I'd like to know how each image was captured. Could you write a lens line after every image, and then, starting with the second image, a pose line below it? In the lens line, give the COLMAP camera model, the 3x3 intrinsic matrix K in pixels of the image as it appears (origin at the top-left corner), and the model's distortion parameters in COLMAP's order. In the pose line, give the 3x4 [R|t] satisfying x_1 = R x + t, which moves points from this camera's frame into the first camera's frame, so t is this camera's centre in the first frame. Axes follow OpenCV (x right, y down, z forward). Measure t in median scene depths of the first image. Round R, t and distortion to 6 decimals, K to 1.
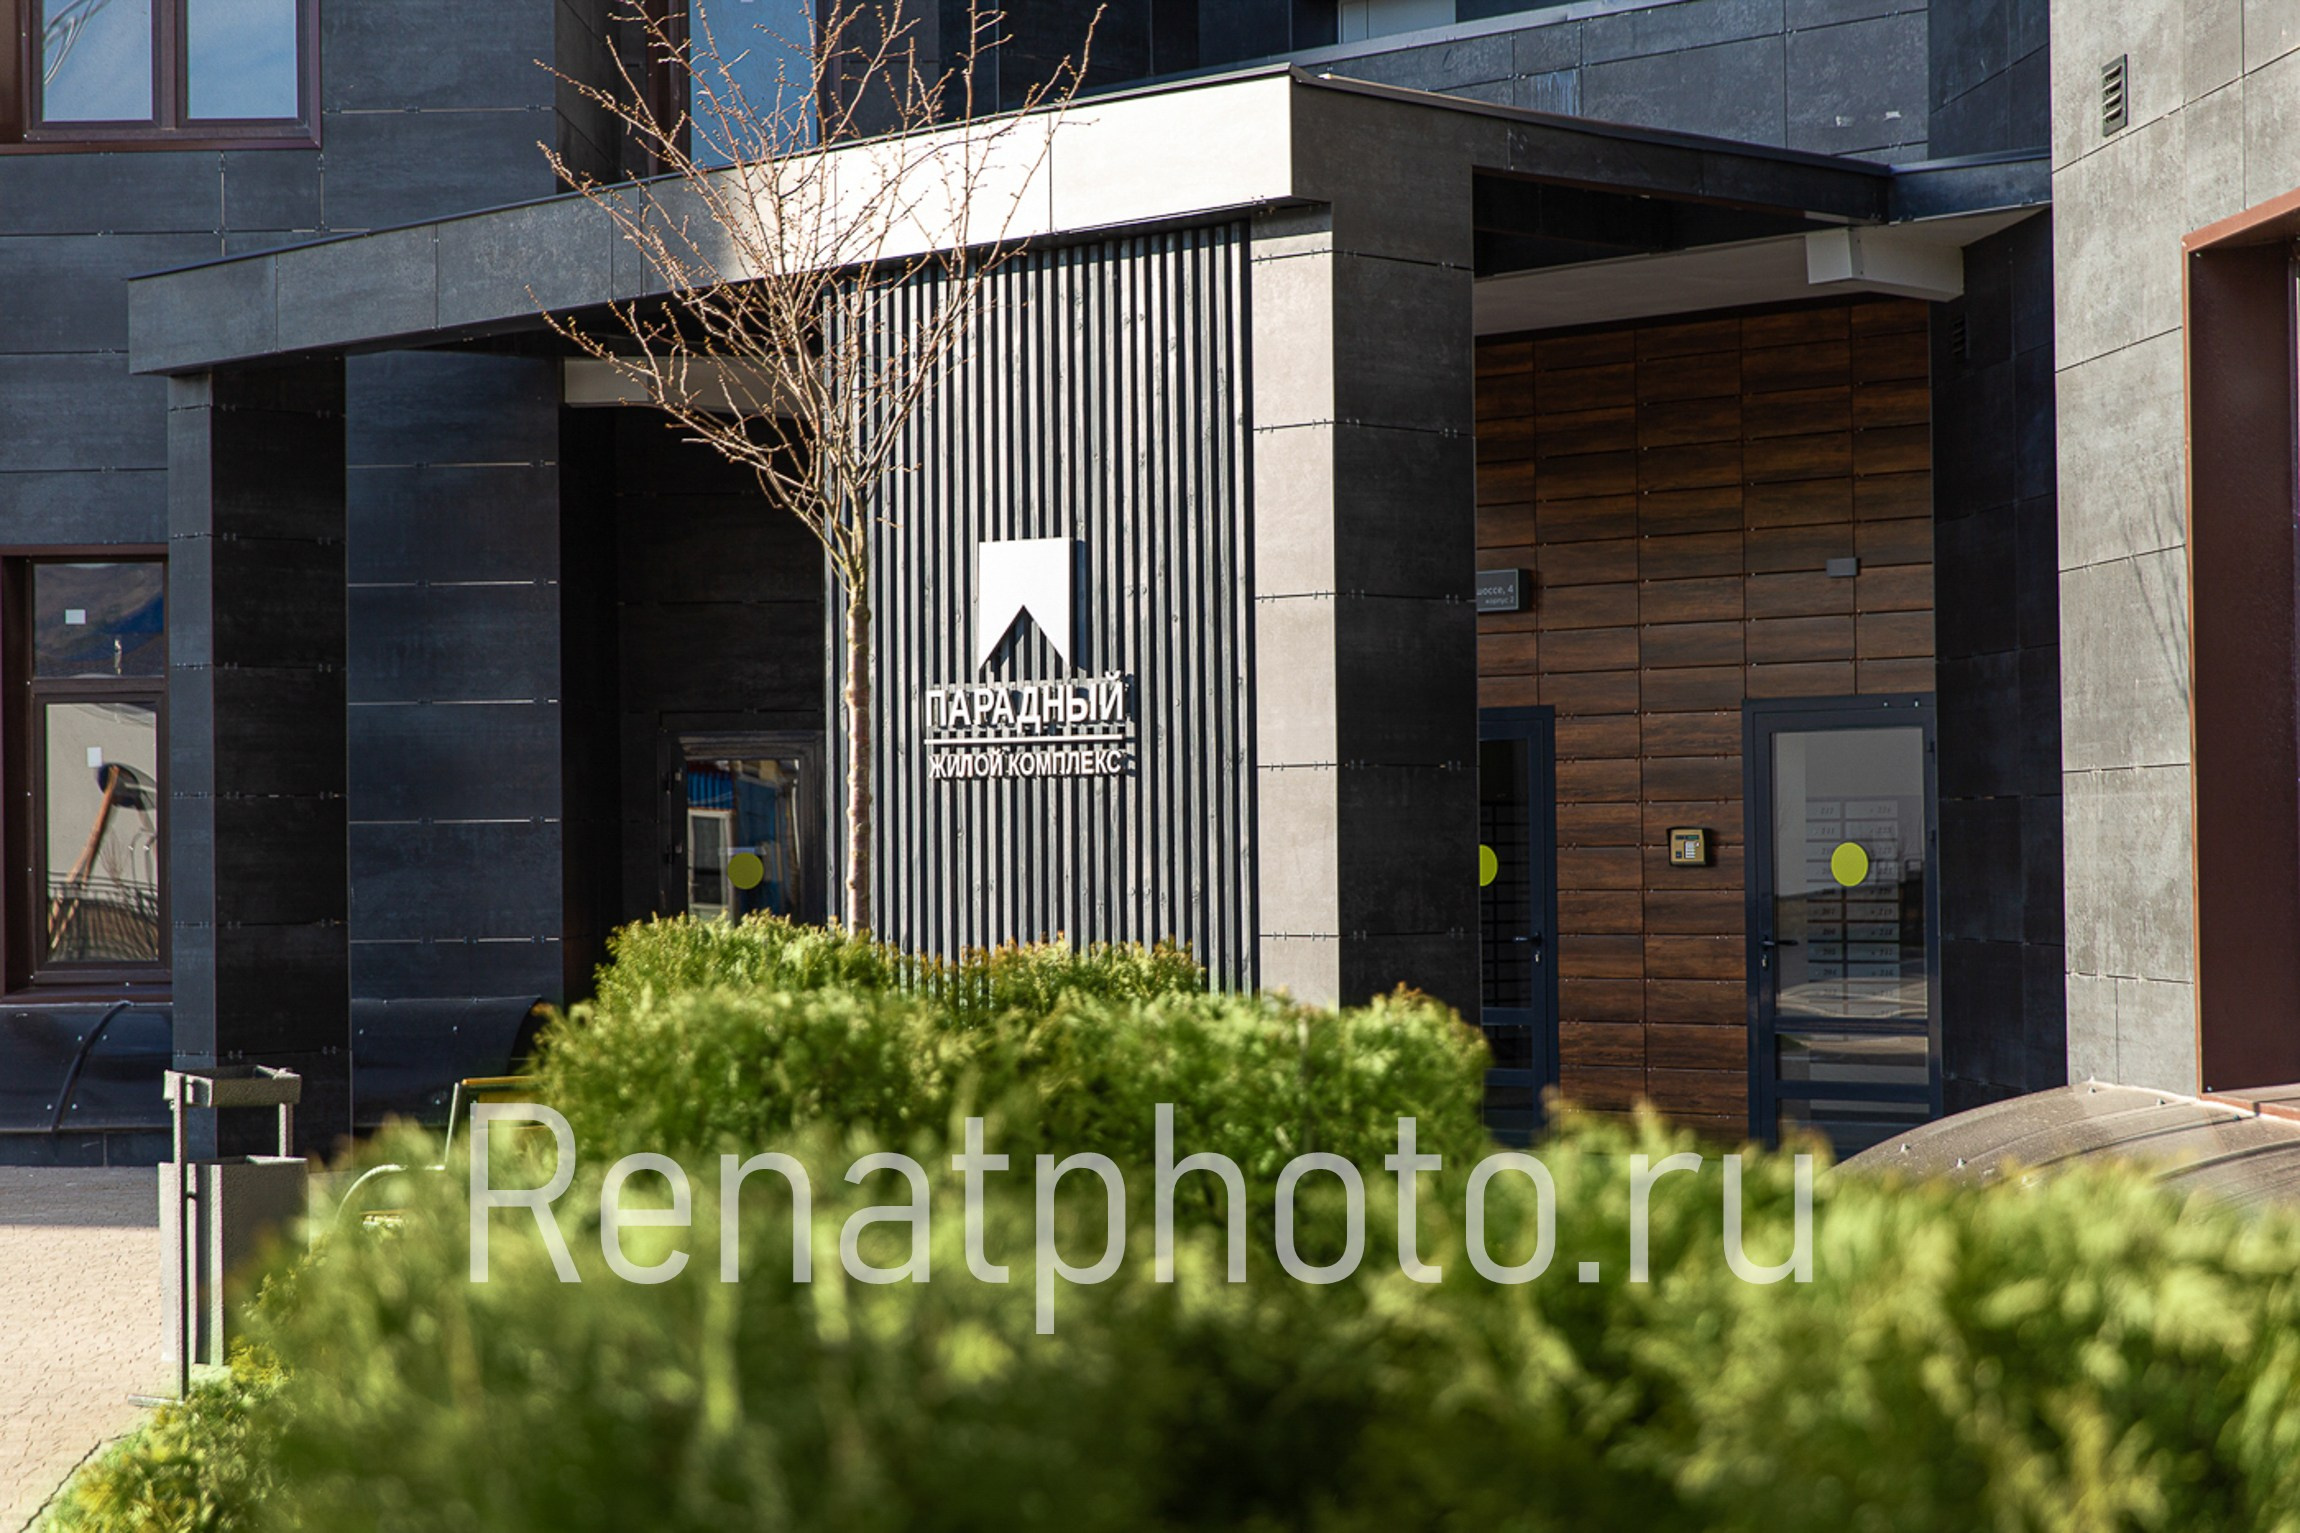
lens RADIAL K [[4375.9, 0, 1150.0], [0, 4375.9, 766.5], [0, 0, 1]] dist [0.015512, 0.030477]
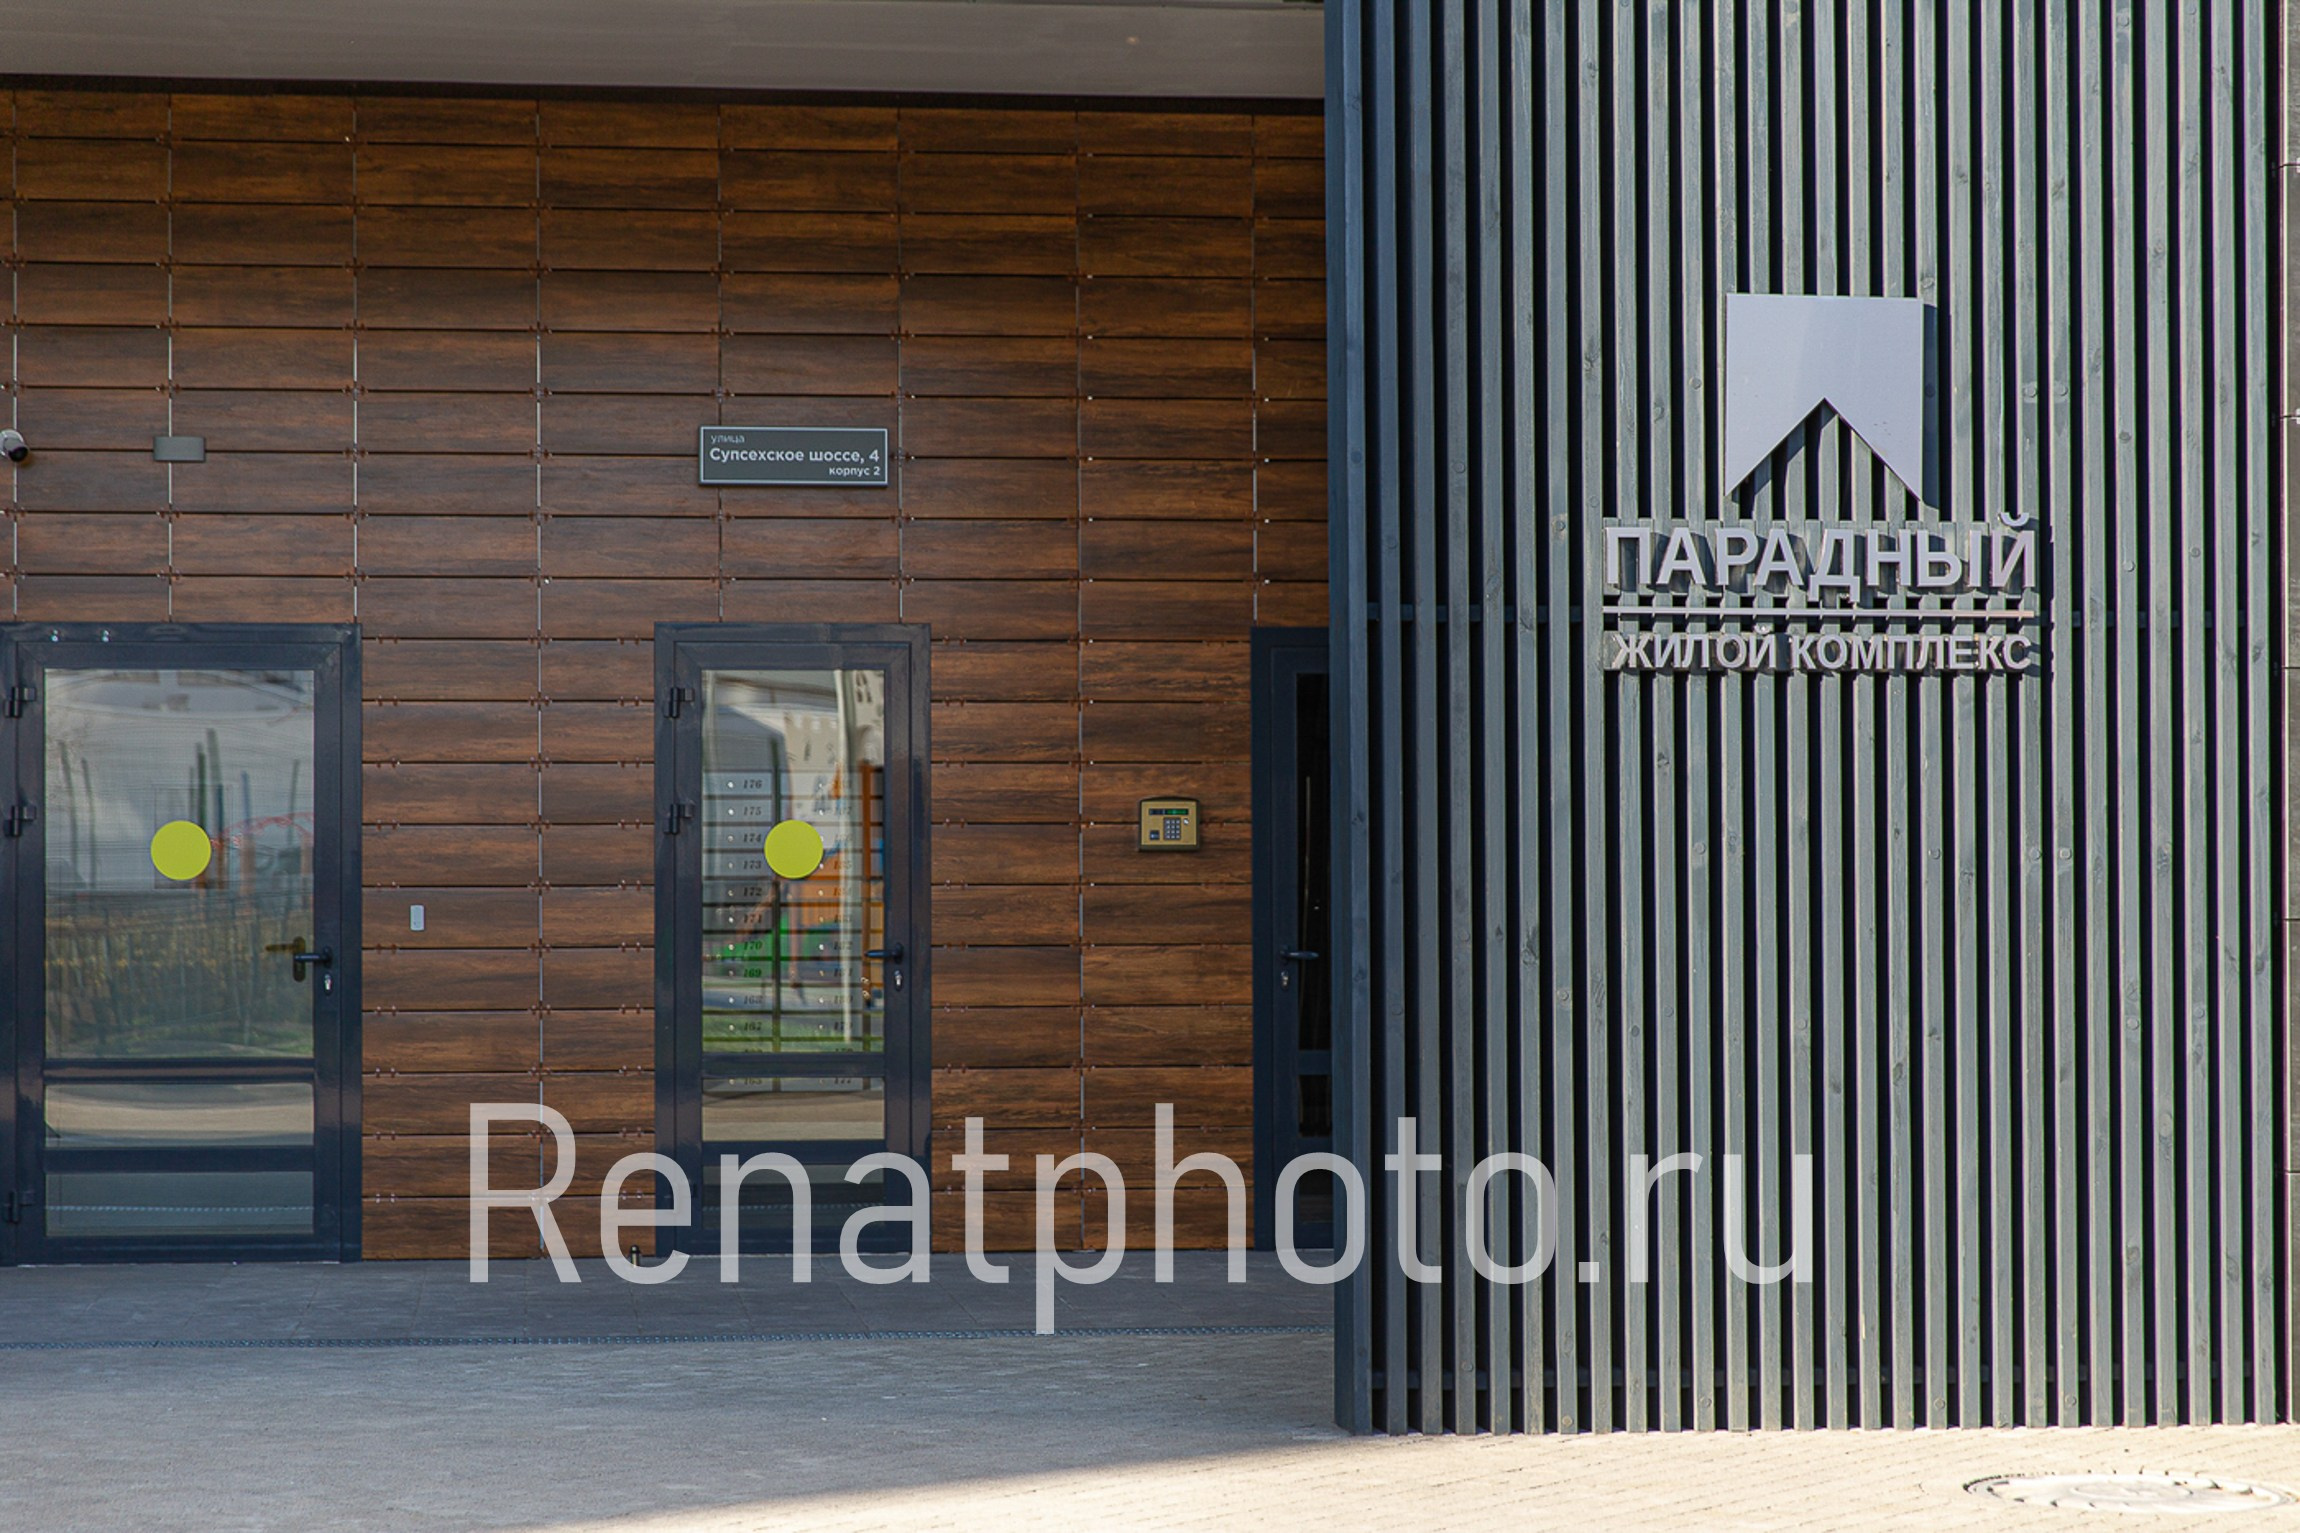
lens RADIAL K [[4563.9, 0, 1150.3], [0, 4563.9, 831.6], [0, 0, 1]] dist [0.004773, 0.009936]
pose [[0.645815, 0.017561, 0.763292, -0.460298], [-0.019118, 0.999794, -0.006827, 0.024652], [-0.763255, -0.010184, 0.646017, 0.505966]]
